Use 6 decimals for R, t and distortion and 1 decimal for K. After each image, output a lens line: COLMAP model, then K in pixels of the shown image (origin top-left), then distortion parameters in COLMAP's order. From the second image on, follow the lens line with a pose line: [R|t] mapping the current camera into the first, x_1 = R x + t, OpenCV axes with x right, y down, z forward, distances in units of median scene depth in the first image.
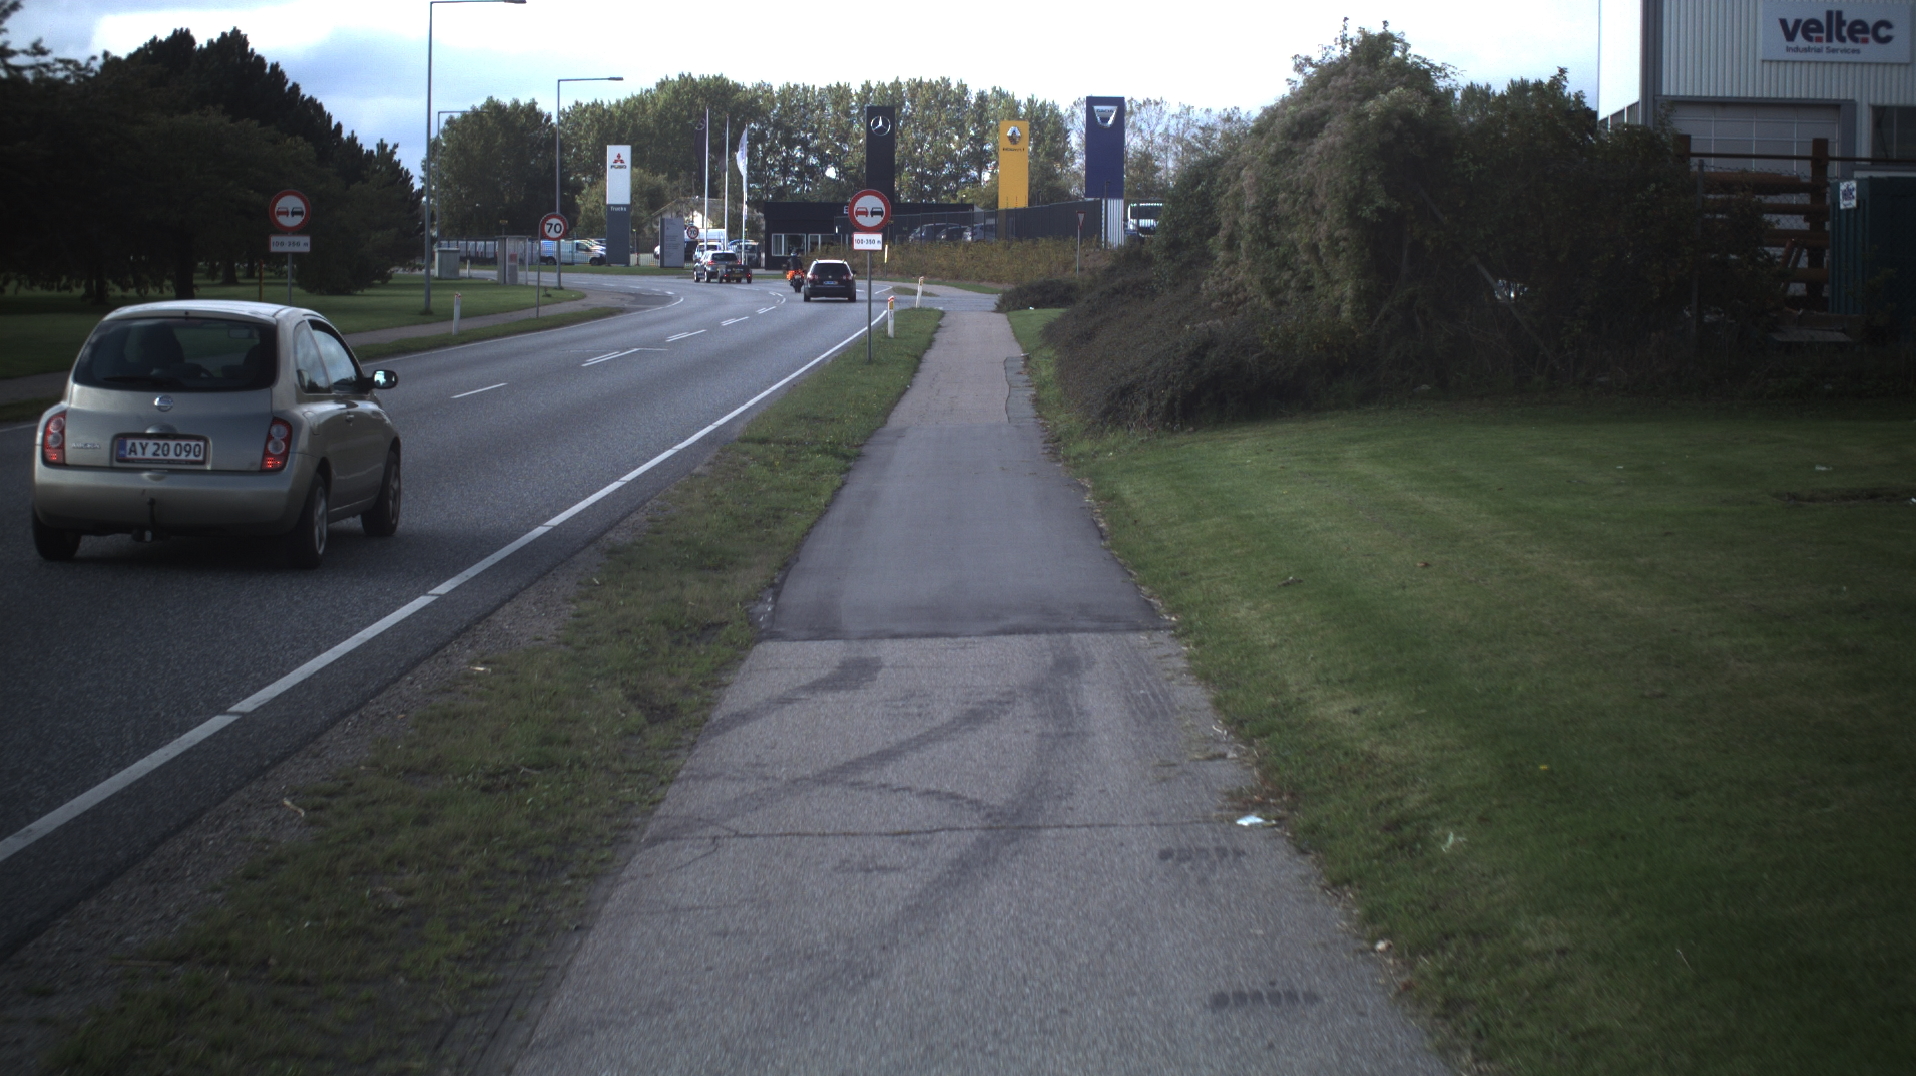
lens RADIAL K [[3248.2, 0, 959.4], [0, 3248.2, 532.1], [0, 0, 1]] dist [-0.208833, 0.000000]
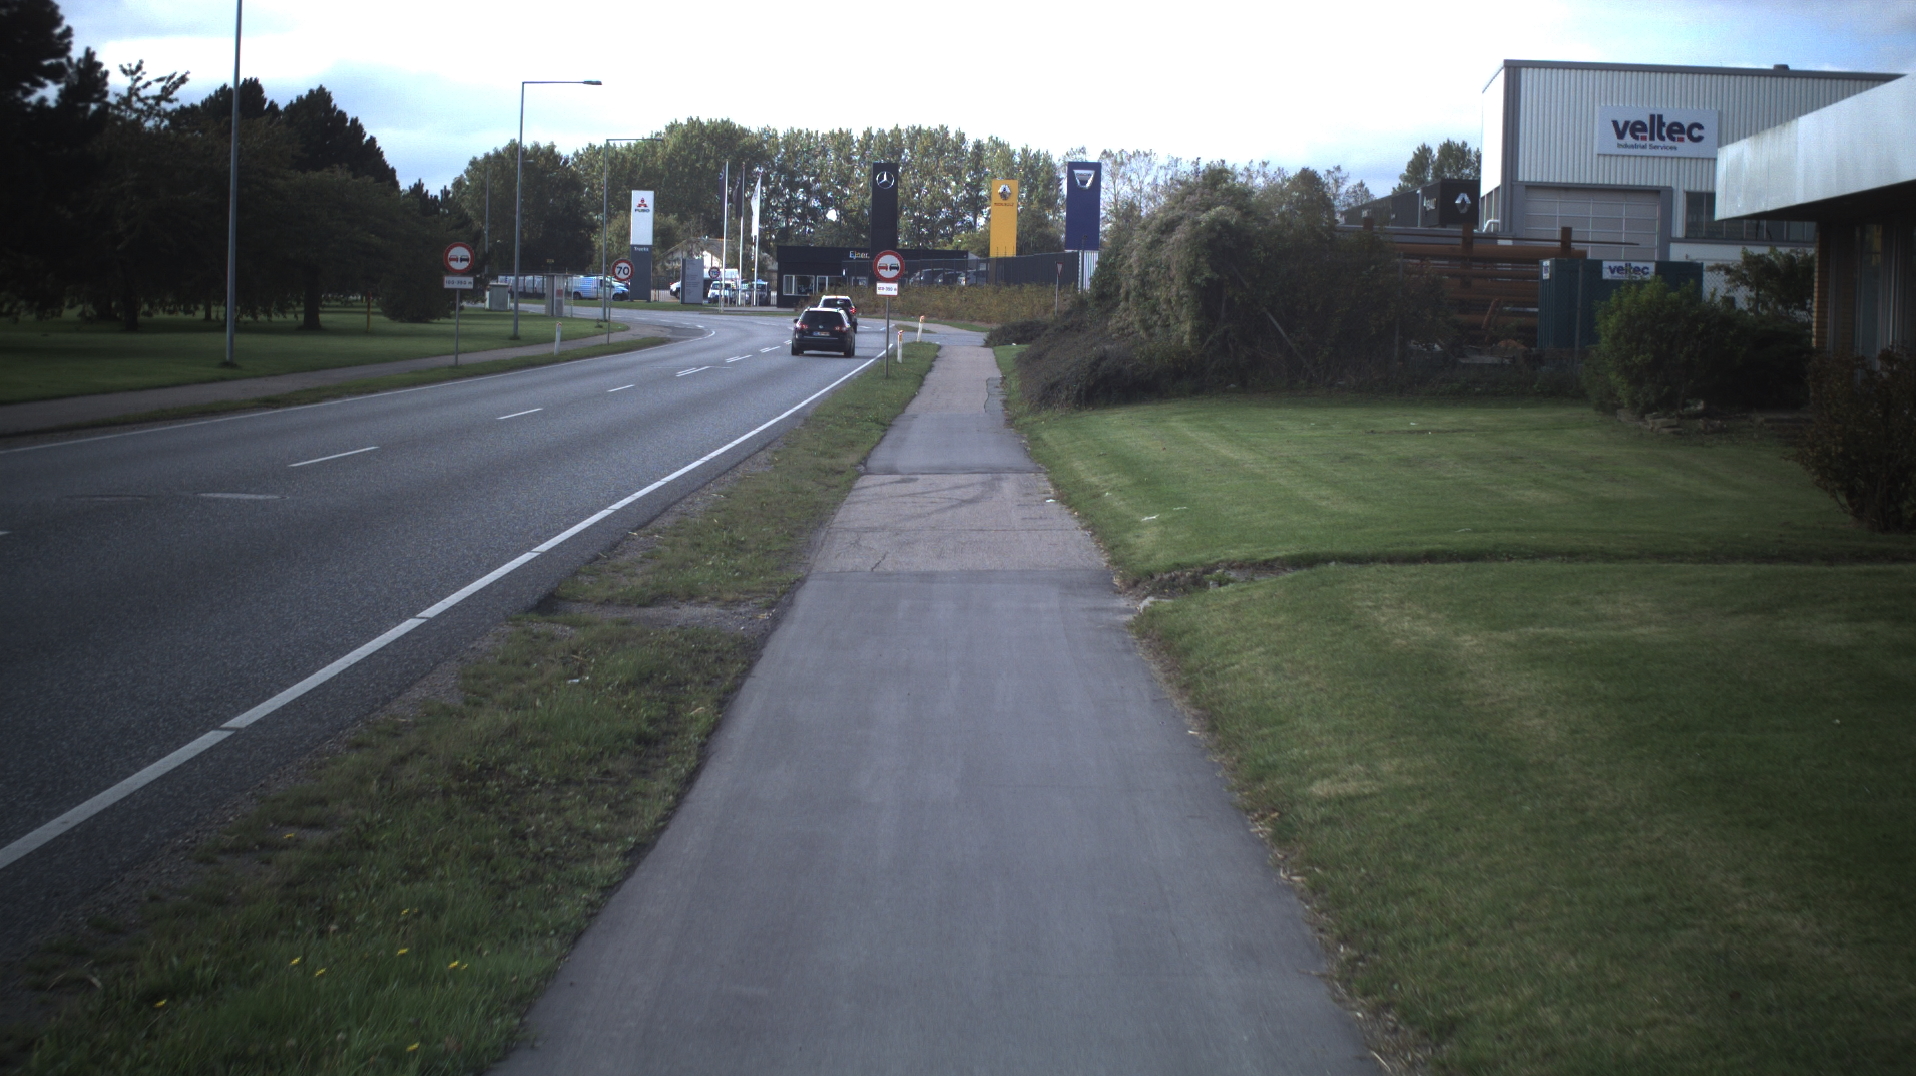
lens RADIAL K [[3248.2, 0, 955.4], [0, 3248.2, 540.6], [0, 0, 1]] dist [-0.208833, 0.000000]
pose [[0.999850, 0.017264, 0.001648, -0.000103], [-0.017246, 0.999801, -0.010044, 0.021058], [-0.001821, 0.010014, 0.999948, -0.260672]]
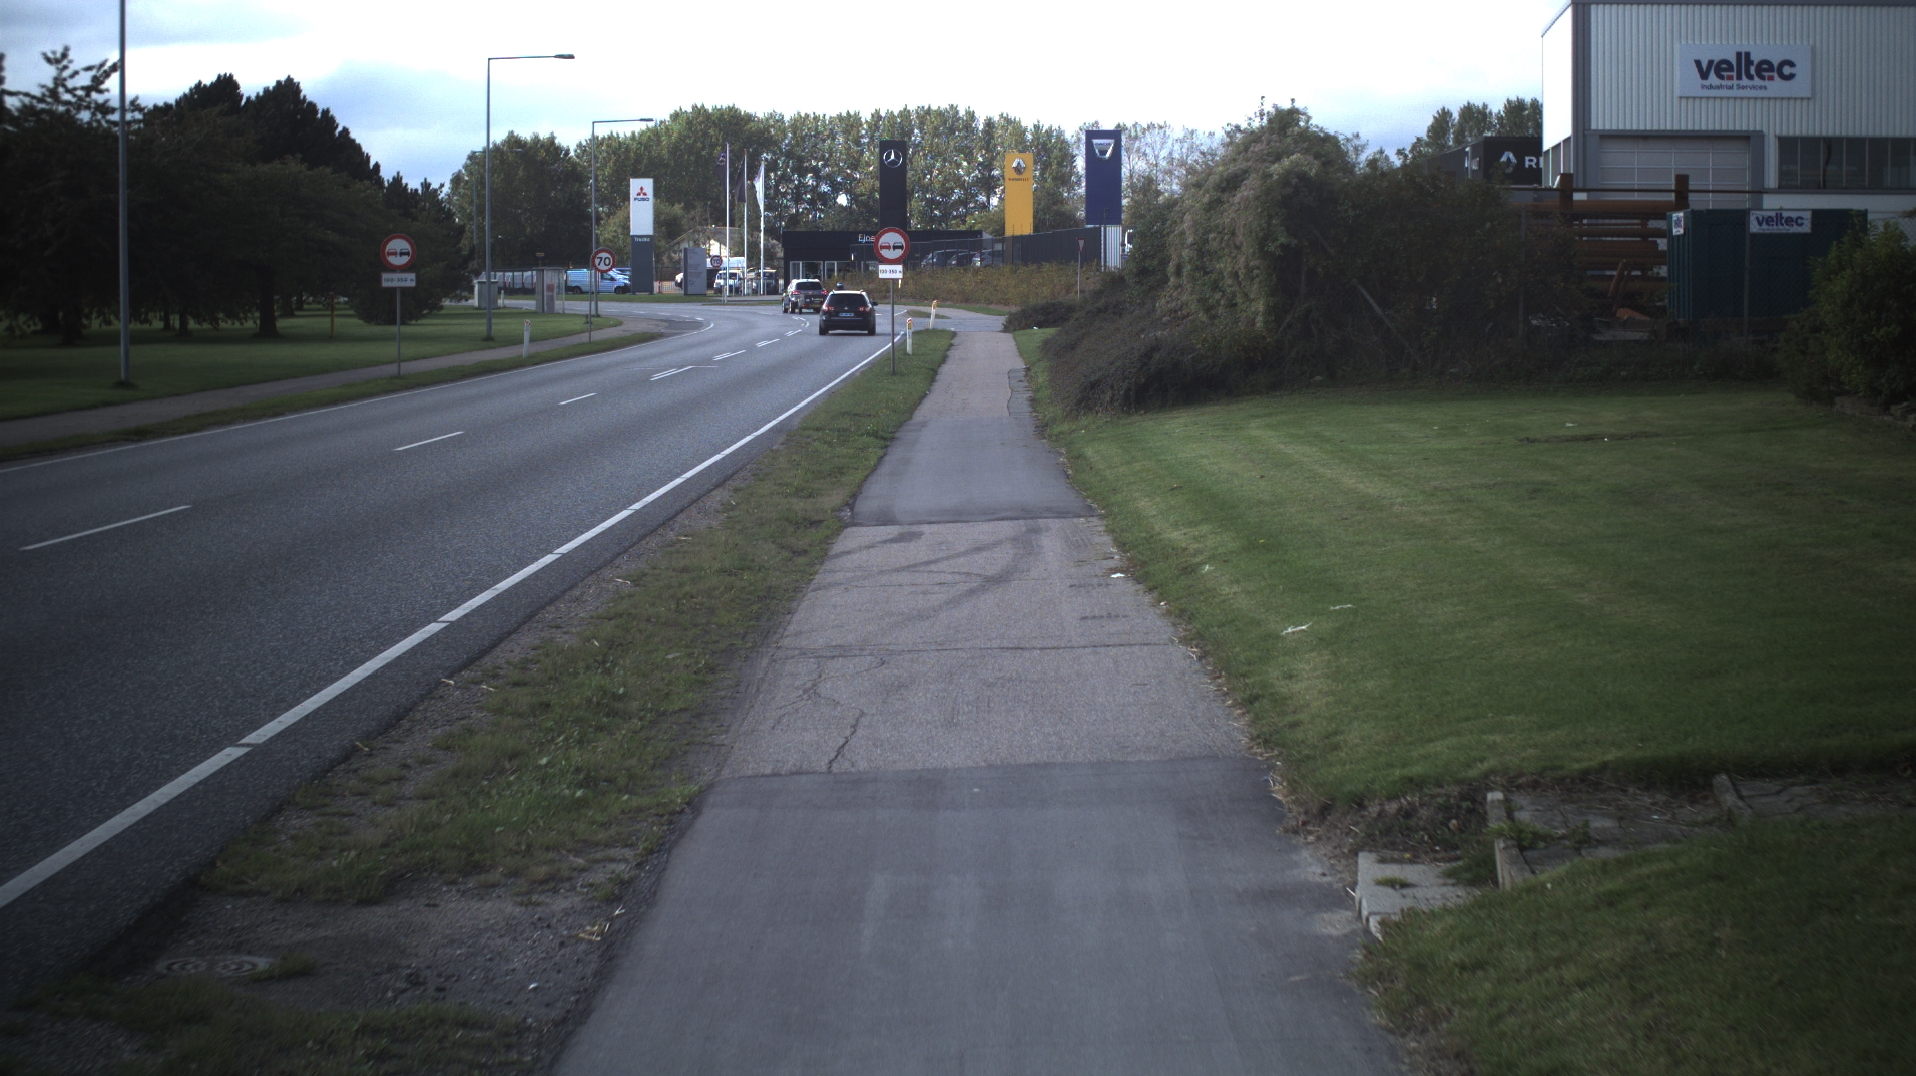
lens RADIAL K [[3248.2, 0, 957.7], [0, 3248.2, 542.9], [0, 0, 1]] dist [-0.208833, 0.000000]
pose [[0.999891, -0.013937, -0.004839, 0.000313], [0.013918, 0.999895, -0.003914, 0.010207], [0.004893, 0.003846, 0.999981, -0.130478]]
